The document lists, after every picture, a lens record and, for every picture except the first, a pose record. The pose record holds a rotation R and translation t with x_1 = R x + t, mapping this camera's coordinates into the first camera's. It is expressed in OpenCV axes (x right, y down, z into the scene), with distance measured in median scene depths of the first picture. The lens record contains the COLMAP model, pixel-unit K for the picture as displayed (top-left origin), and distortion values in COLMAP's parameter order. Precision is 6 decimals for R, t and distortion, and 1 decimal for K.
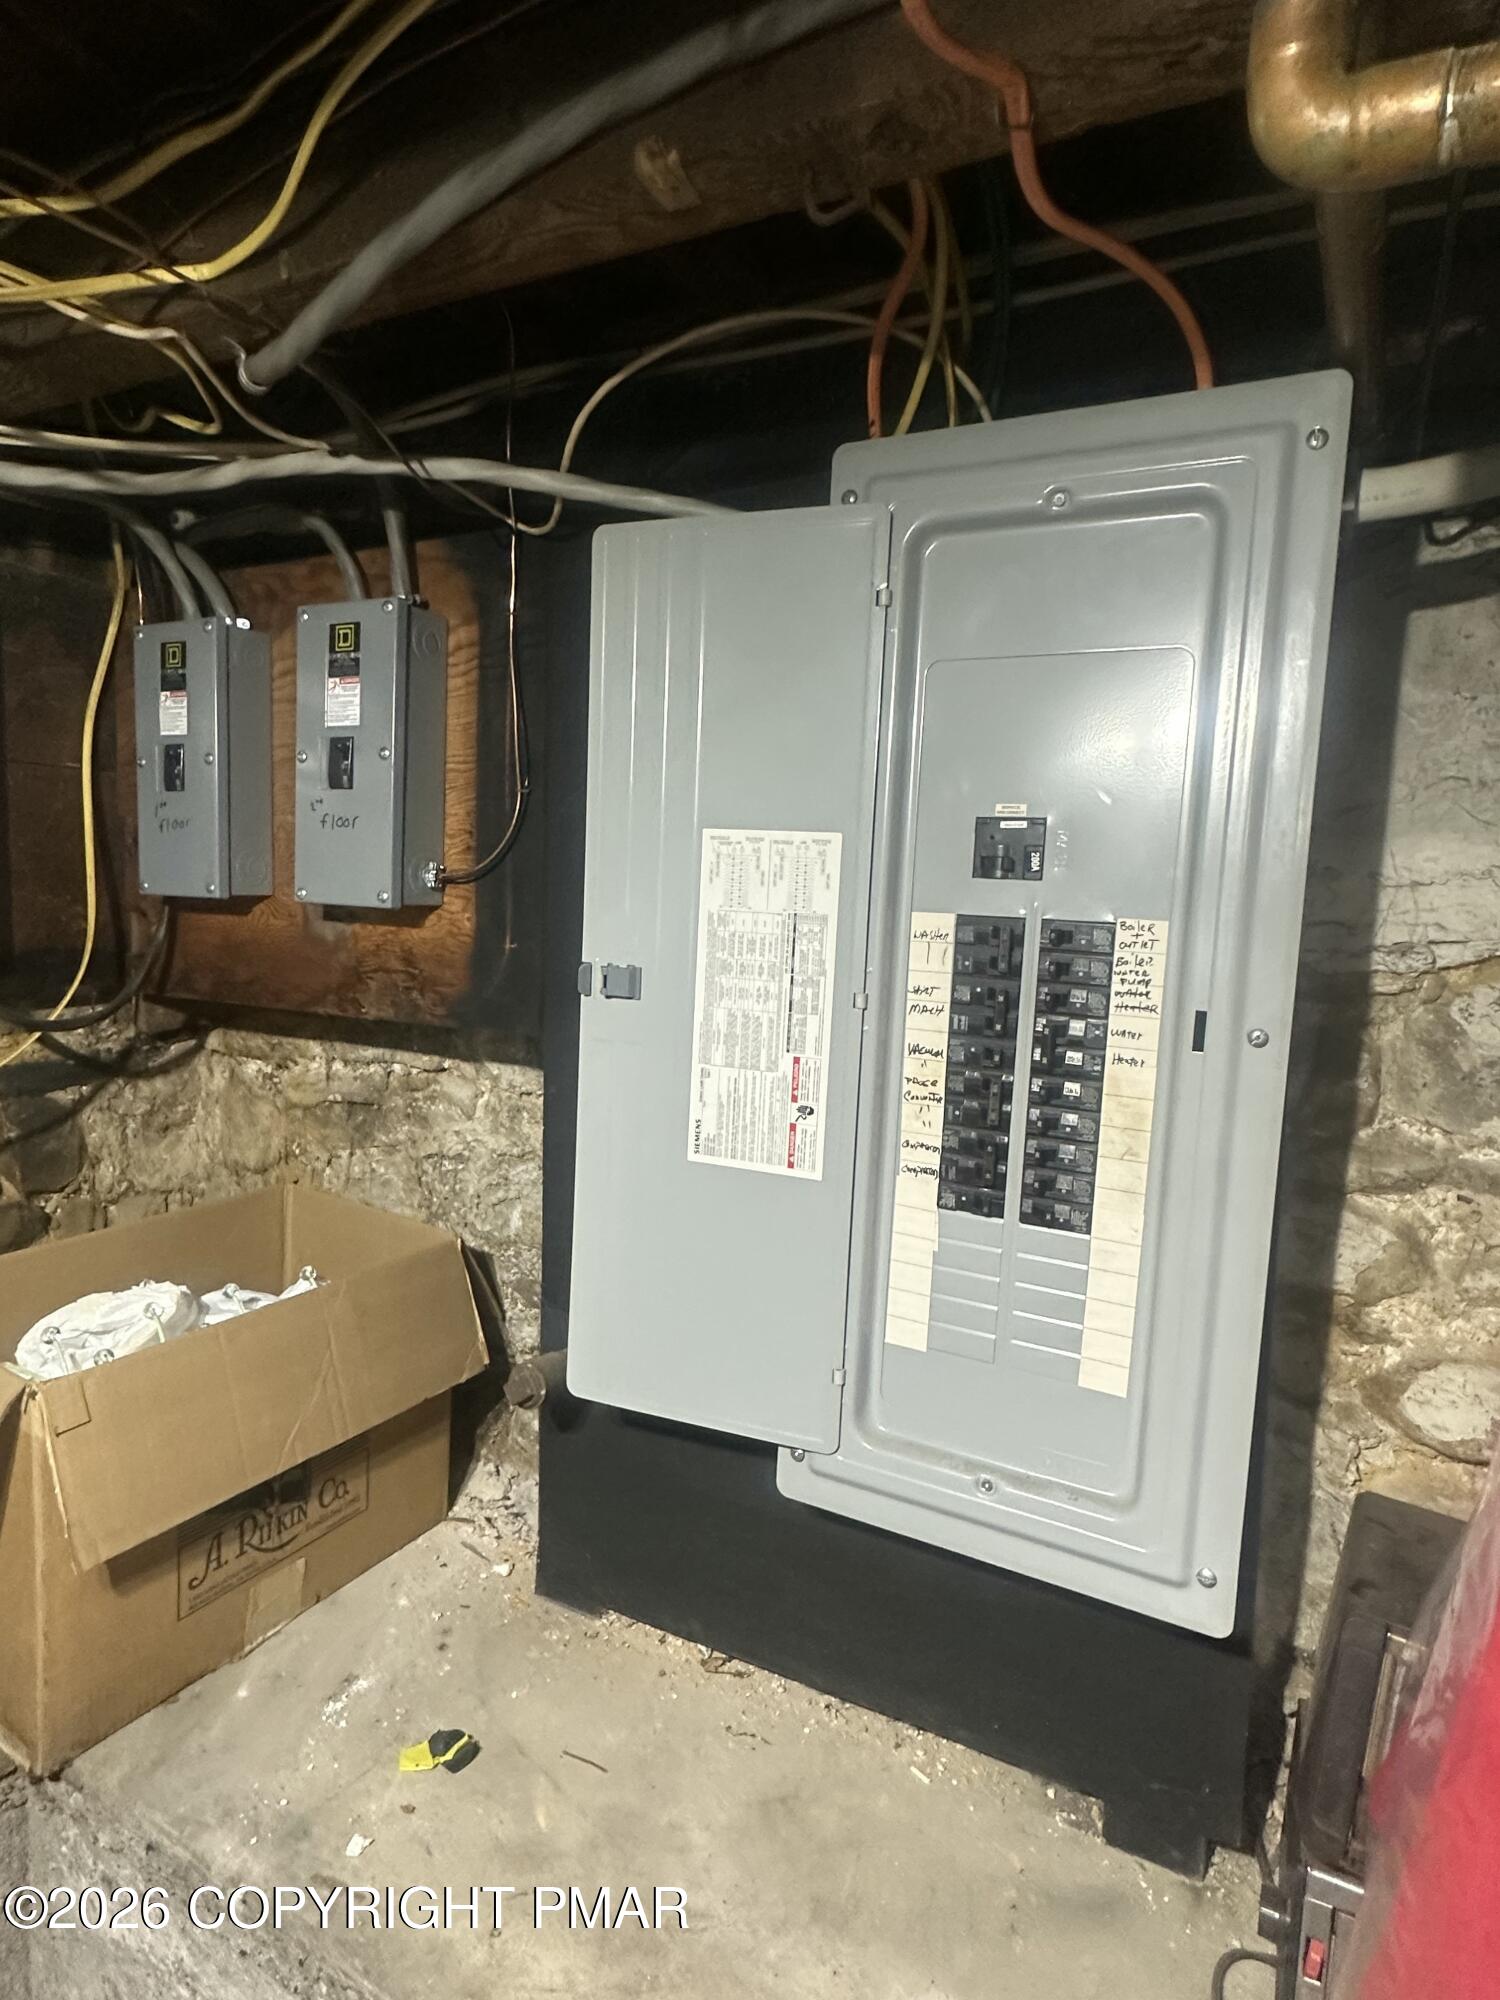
lens RADIAL K [[1124.8, 0, 750.0], [0, 1124.8, 1000.0], [0, 0, 1]] dist [-0.005666, 0.001560]
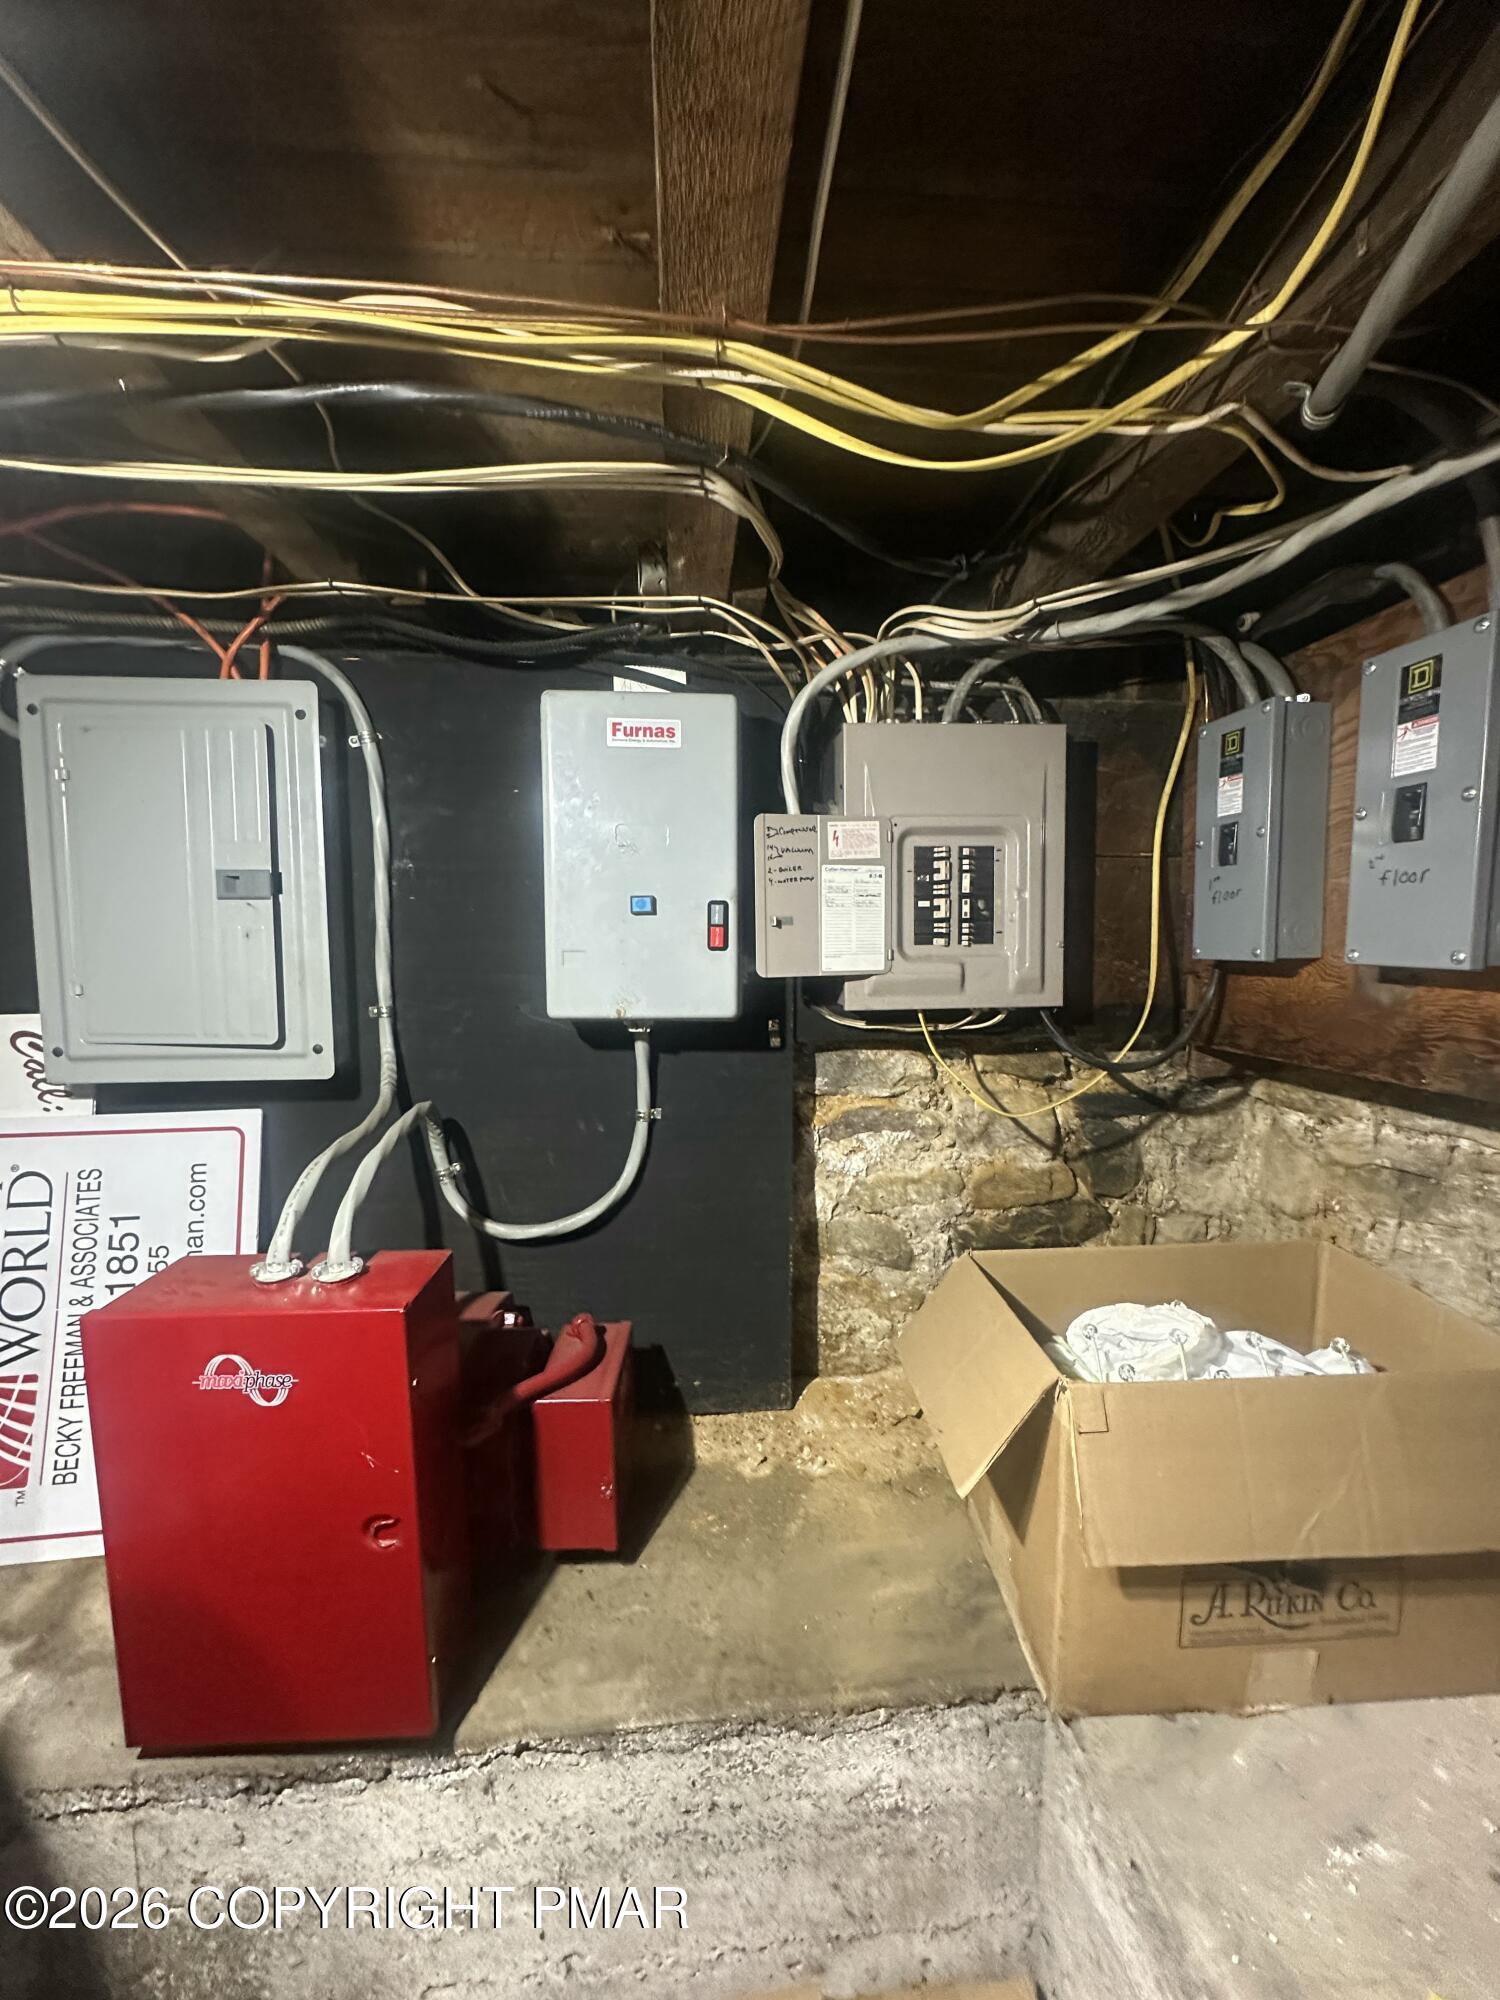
lens RADIAL K [[836.9, 0, 750.0], [0, 836.9, 1000.0], [0, 0, 1]] dist [-0.002804, 0.000190]
pose [[0.532805, 0.023419, -0.845914, -0.057108], [-0.062523, 0.997974, -0.011752, -0.013287], [0.843925, 0.059151, 0.533190, 0.155407]]
